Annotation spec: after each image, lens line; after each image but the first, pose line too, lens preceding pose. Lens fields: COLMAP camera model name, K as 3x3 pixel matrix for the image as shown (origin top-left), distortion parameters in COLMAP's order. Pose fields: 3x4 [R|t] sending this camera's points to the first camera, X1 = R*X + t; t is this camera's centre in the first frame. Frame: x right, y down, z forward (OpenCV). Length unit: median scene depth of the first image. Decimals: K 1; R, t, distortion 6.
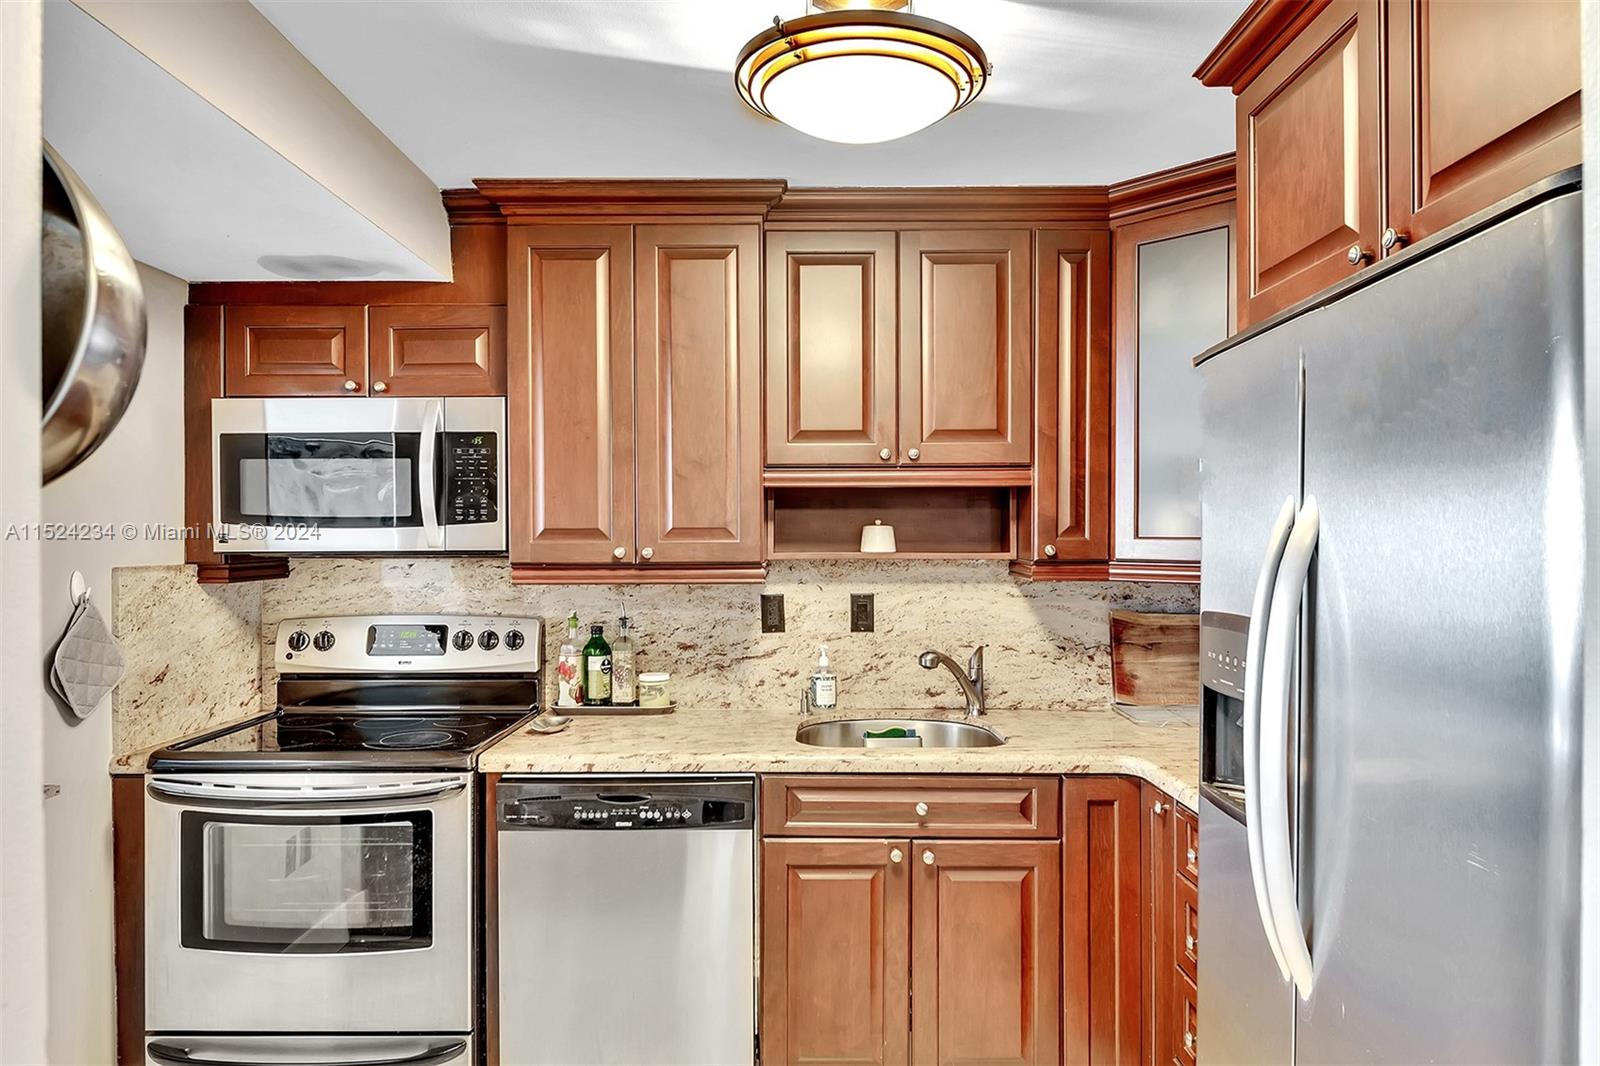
lens RADIAL K [[983.0, 0, 810.8], [0, 983.0, 538.4], [0, 0, 1]] dist [0.001108, -0.001929]
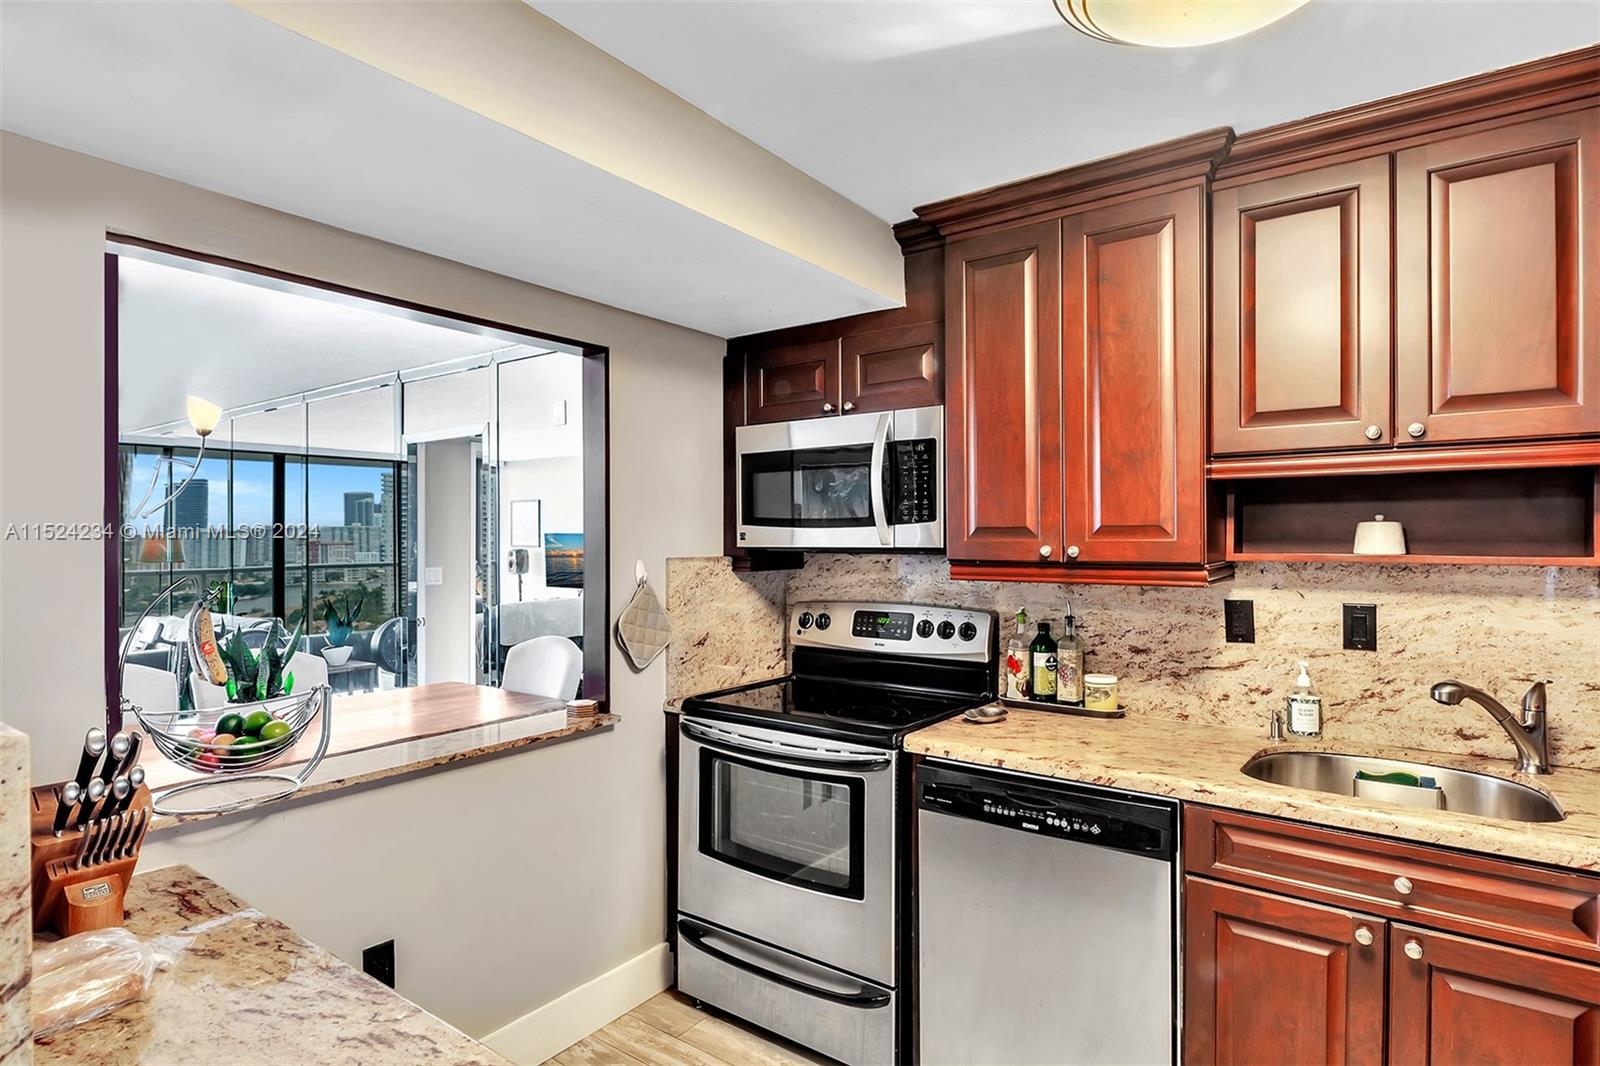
lens RADIAL K [[850.2, 0, 802.3], [0, 850.2, 539.9], [0, 0, 1]] dist [0.009607, -0.009828]
pose [[0.801089, 0.003037, -0.598538, 0.117648], [-0.002871, 0.999995, 0.001231, 0.002757], [0.598539, 0.000732, 0.801094, 0.155302]]
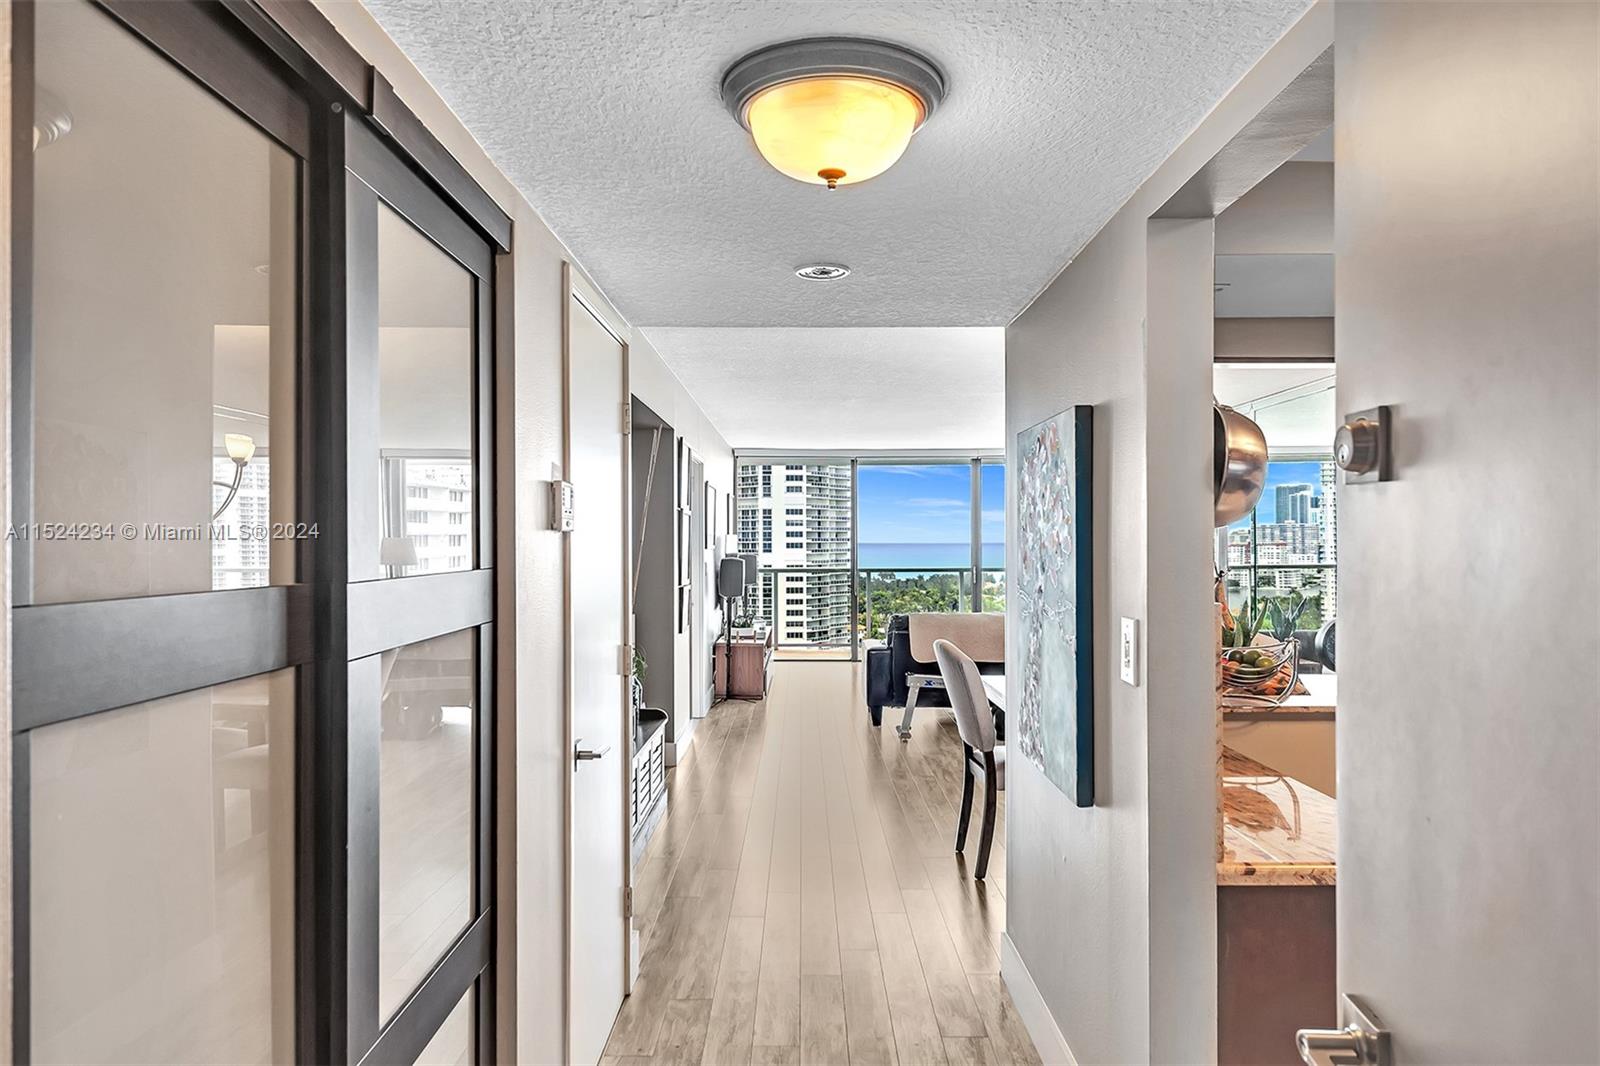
lens RADIAL K [[1000.4, 0, 763.5], [0, 1000.4, 533.6], [0, 0, 1]] dist [0.001380, -0.000600]
pose [[-0.036033, -0.003455, -0.999345, 0.581554], [0.000509, 0.999994, -0.003475, 0.003811], [0.999350, -0.000634, -0.036031, -0.099805]]
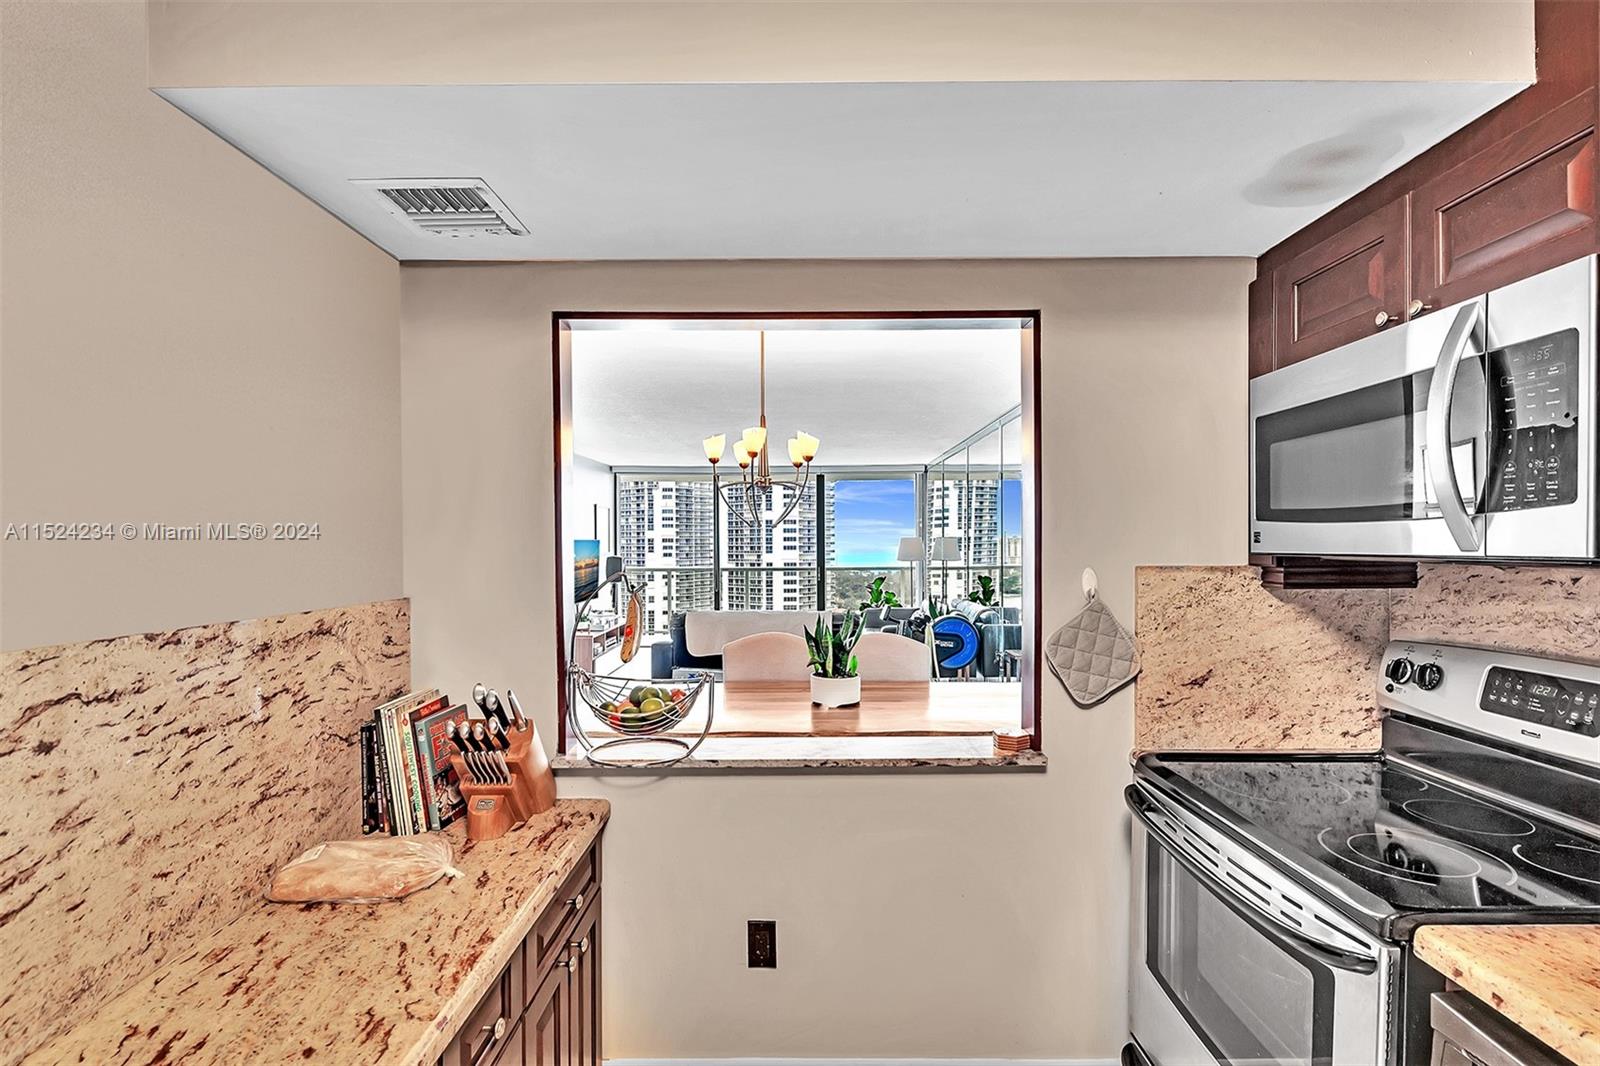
lens RADIAL K [[758.2, 0, 801.1], [0, 758.2, 553.7], [0, 0, 1]] dist [-0.001458, -0.000922]
pose [[-0.013100, 0.017196, -0.999766, 0.078579], [0.000365, 0.999852, 0.017192, 0.002733], [0.999914, -0.000140, -0.013104, 0.572416]]
